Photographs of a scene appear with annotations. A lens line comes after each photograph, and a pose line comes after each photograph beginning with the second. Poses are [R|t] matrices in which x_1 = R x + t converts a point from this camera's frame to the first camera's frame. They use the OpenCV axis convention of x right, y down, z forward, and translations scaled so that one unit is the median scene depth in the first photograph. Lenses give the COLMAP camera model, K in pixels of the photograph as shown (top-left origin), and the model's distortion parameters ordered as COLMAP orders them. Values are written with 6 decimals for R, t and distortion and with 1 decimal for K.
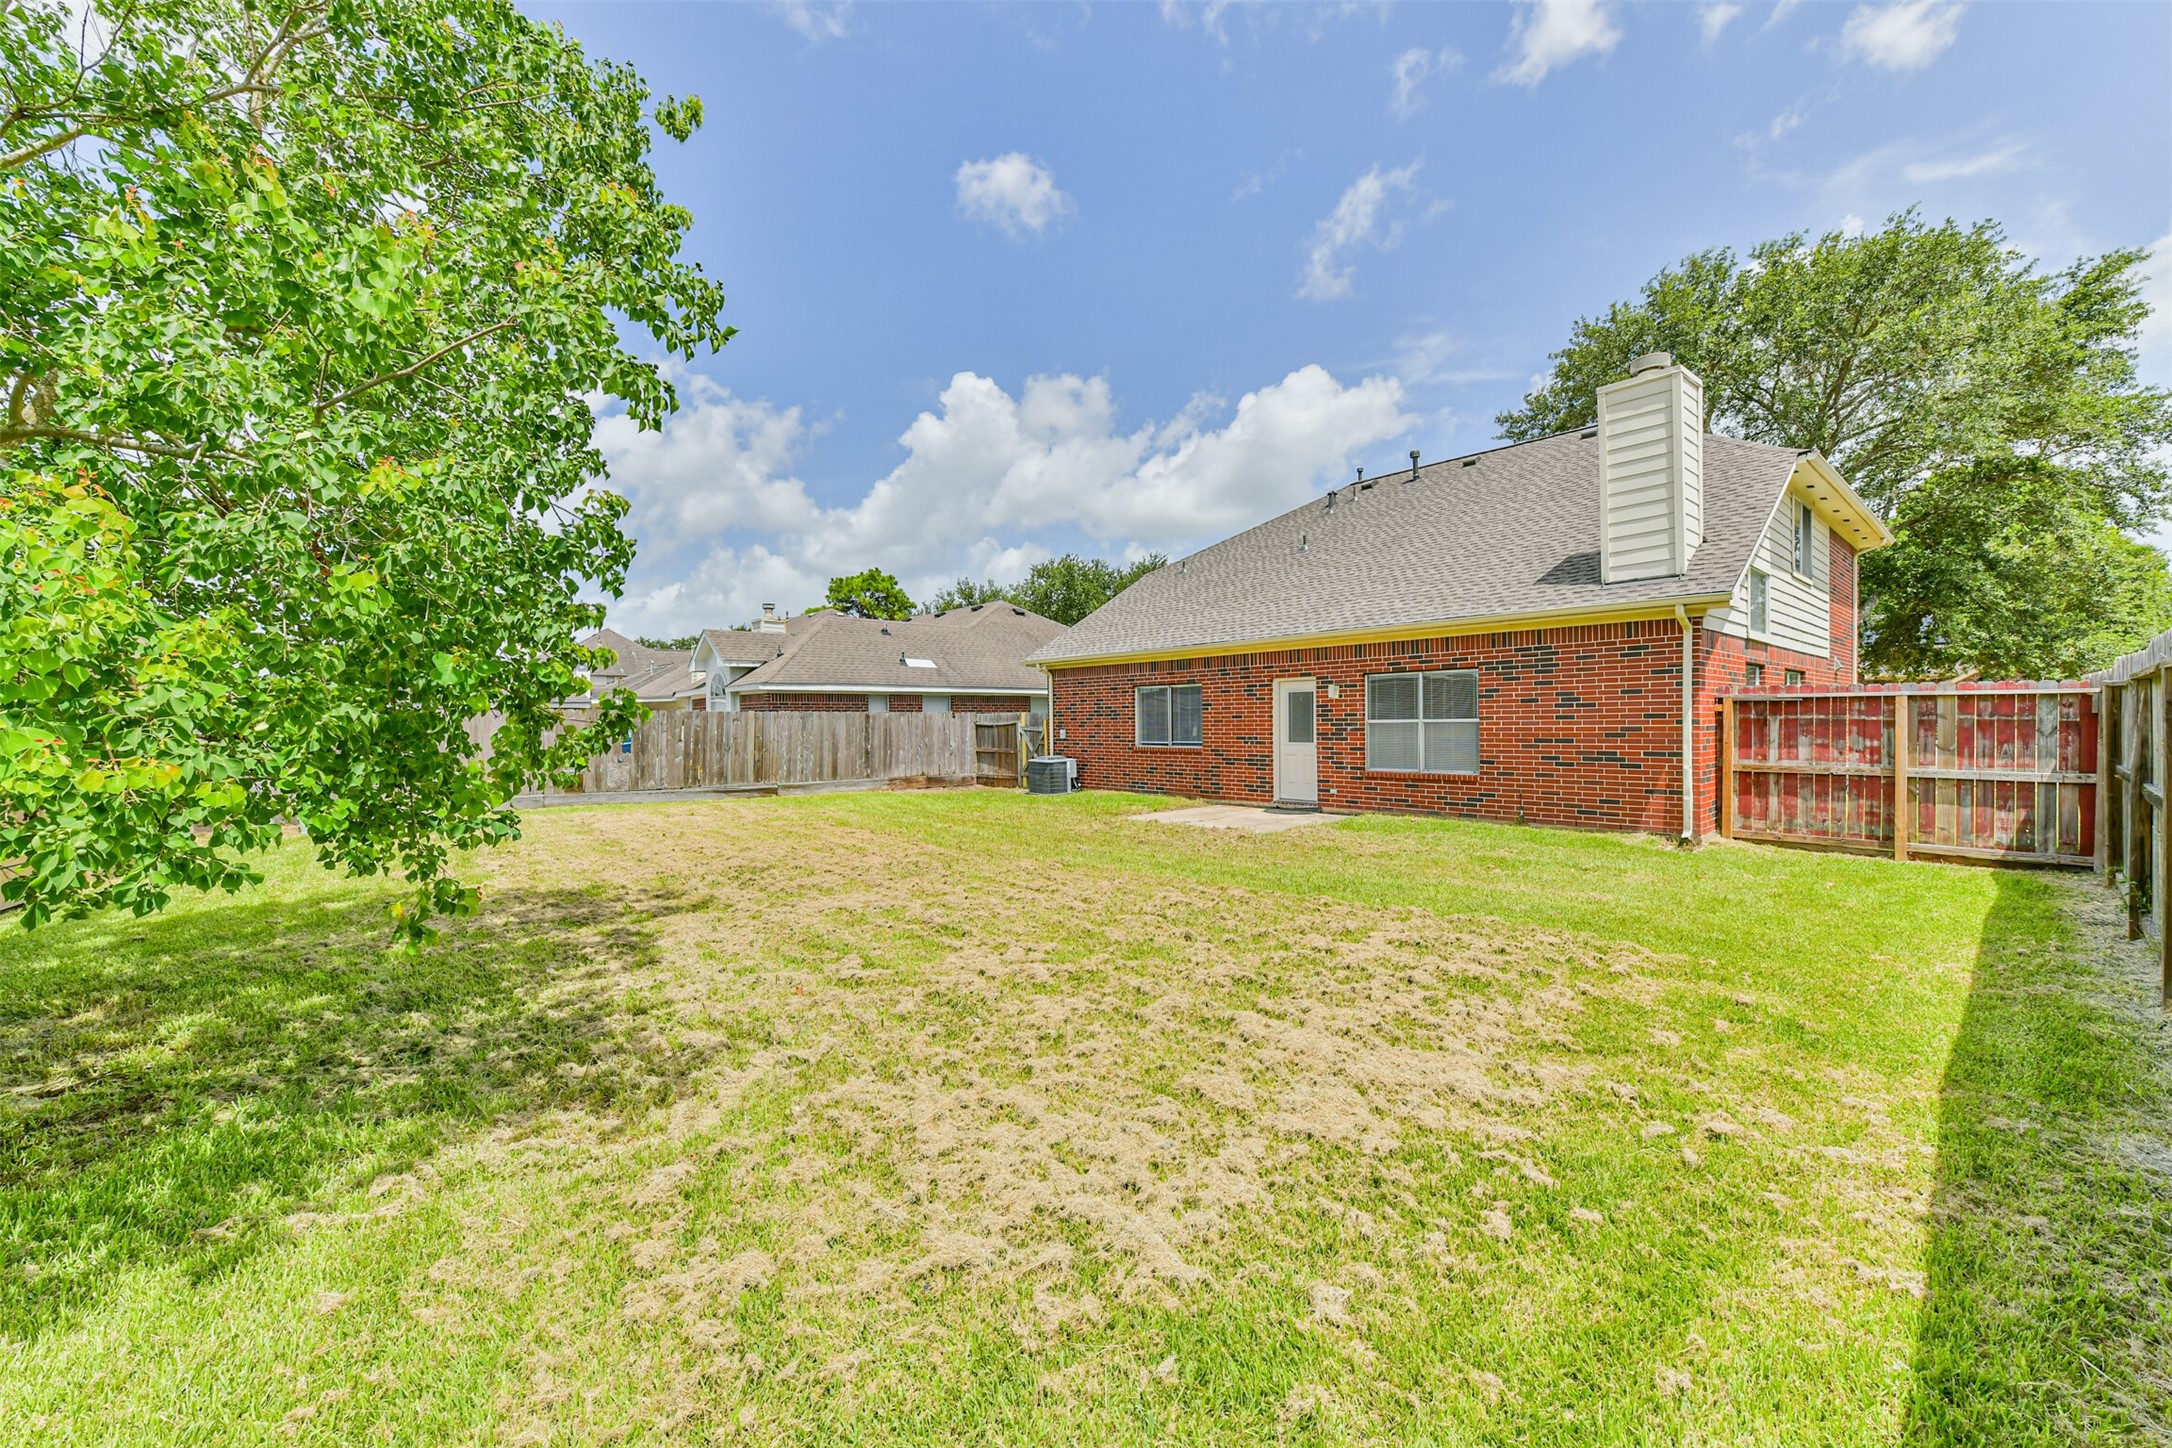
lens RADIAL K [[854.5, 0, 1087.1], [0, 854.5, 721.5], [0, 0, 1]] dist [-0.000095, 0.000121]
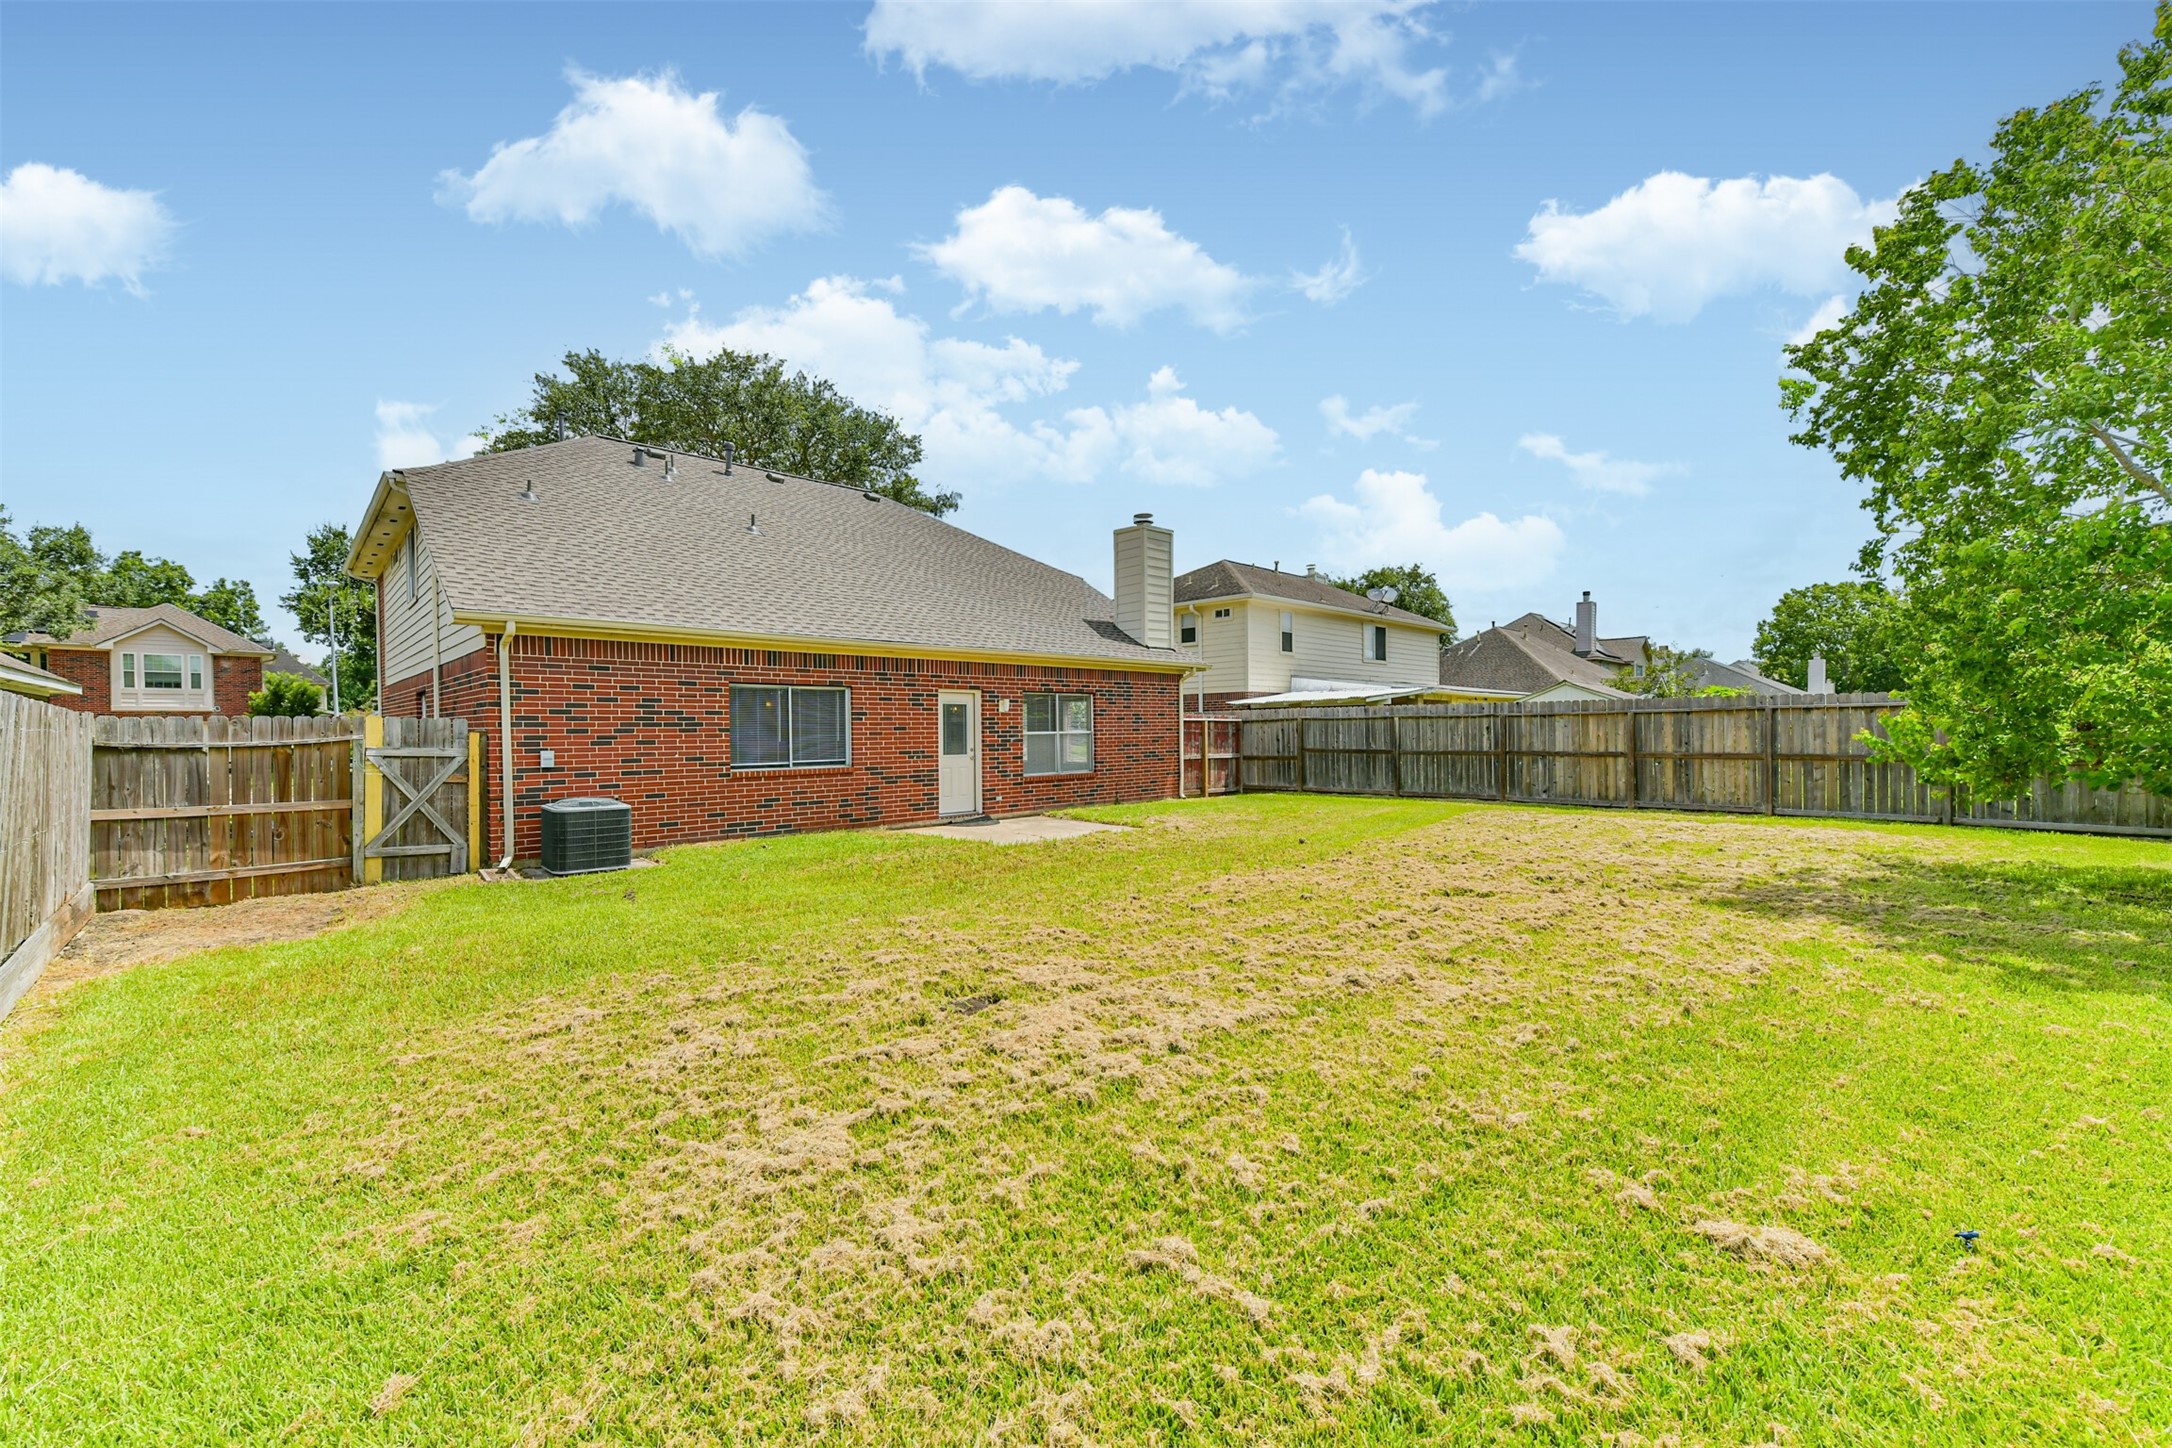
lens RADIAL K [[854.5, 0, 1086.8], [0, 854.5, 731.4], [0, 0, 1]] dist [-0.000095, 0.000121]
pose [[-0.039939, 0.010949, 0.999142, -0.768539], [0.012739, 0.999864, -0.010447, 0.009692], [-0.999121, 0.012311, -0.040073, 0.910957]]
